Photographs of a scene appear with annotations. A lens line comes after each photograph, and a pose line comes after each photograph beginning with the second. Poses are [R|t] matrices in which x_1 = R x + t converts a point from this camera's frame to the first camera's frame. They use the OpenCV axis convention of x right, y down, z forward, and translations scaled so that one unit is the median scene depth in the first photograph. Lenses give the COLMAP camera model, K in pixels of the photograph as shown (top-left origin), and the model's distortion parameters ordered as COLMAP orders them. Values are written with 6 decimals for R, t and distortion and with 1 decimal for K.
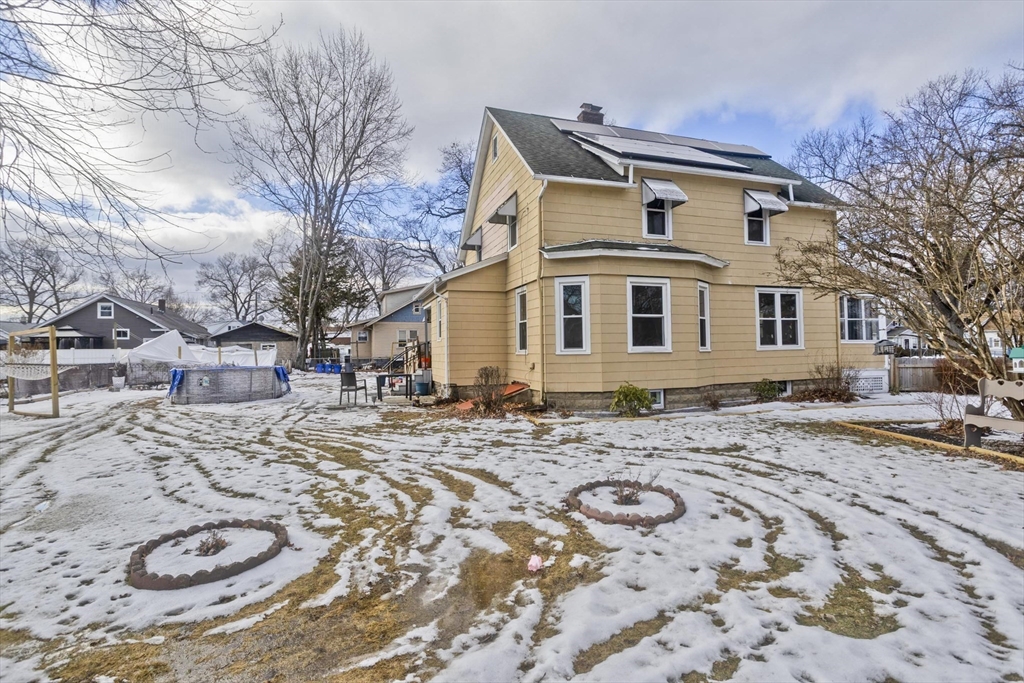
lens RADIAL K [[492.1, 0, 516.3], [0, 492.1, 338.1], [0, 0, 1]] dist [-0.037930, 0.021996]
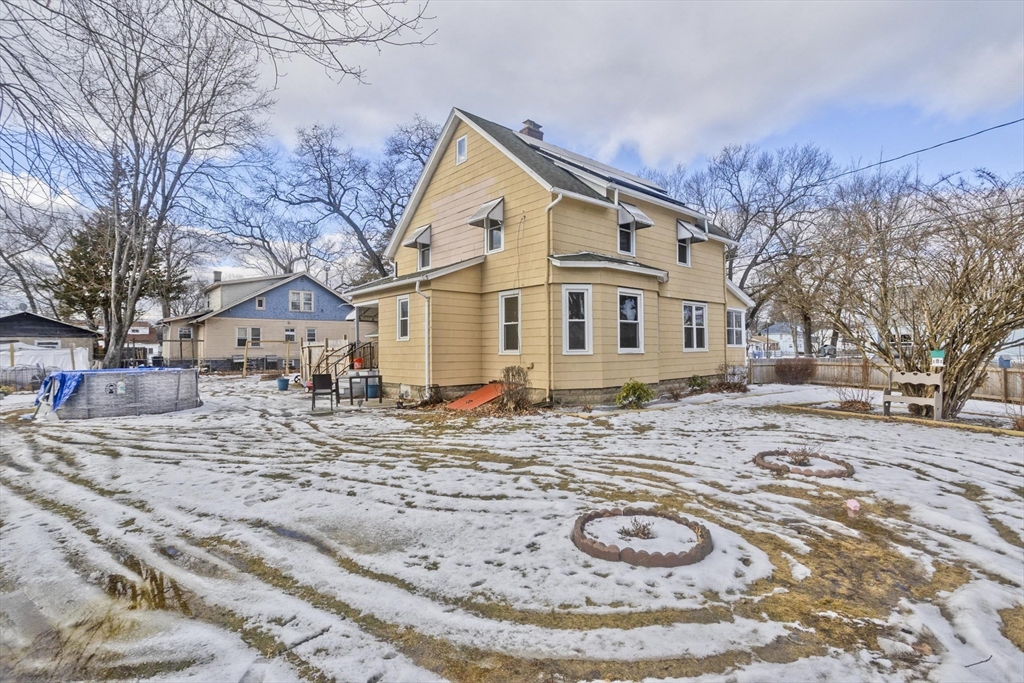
lens RADIAL K [[492.1, 0, 517.0], [0, 492.1, 339.1], [0, 0, 1]] dist [-0.037930, 0.021996]
pose [[0.920506, 0.016148, 0.390395, -0.433533], [-0.015382, 0.999869, -0.005088, 0.005724], [-0.390426, -0.001322, 0.920634, 0.038243]]
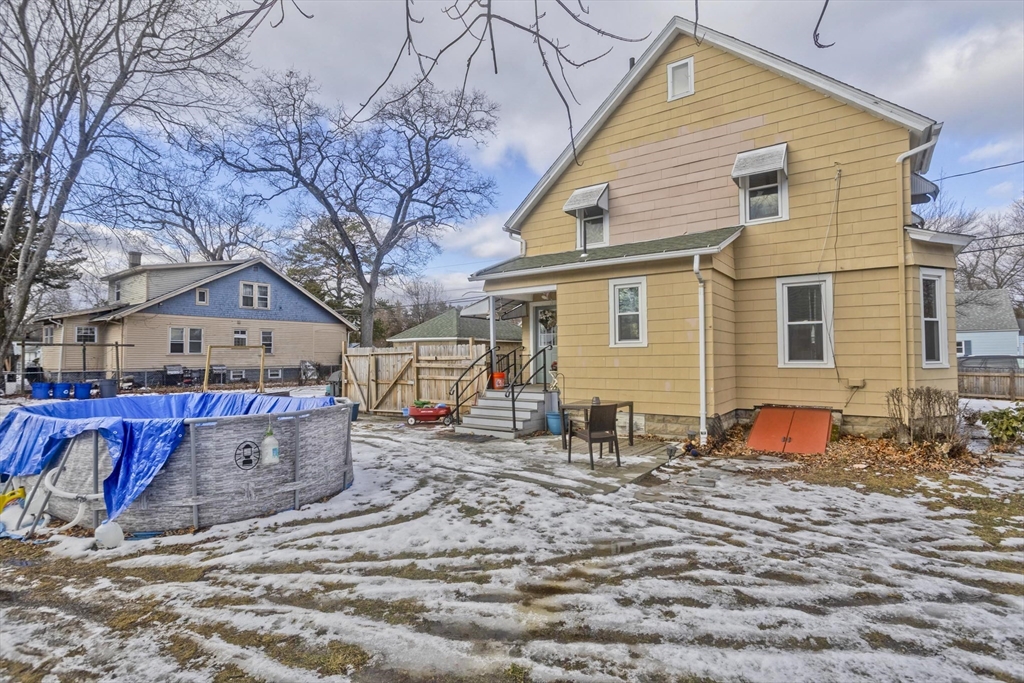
lens RADIAL K [[492.1, 0, 520.8], [0, 492.1, 339.6], [0, 0, 1]] dist [-0.037930, 0.021996]
pose [[0.813271, 0.029443, 0.581140, -0.847574], [-0.020309, 0.999547, -0.022219, 0.017474], [-0.581531, 0.006268, 0.813500, 0.748286]]
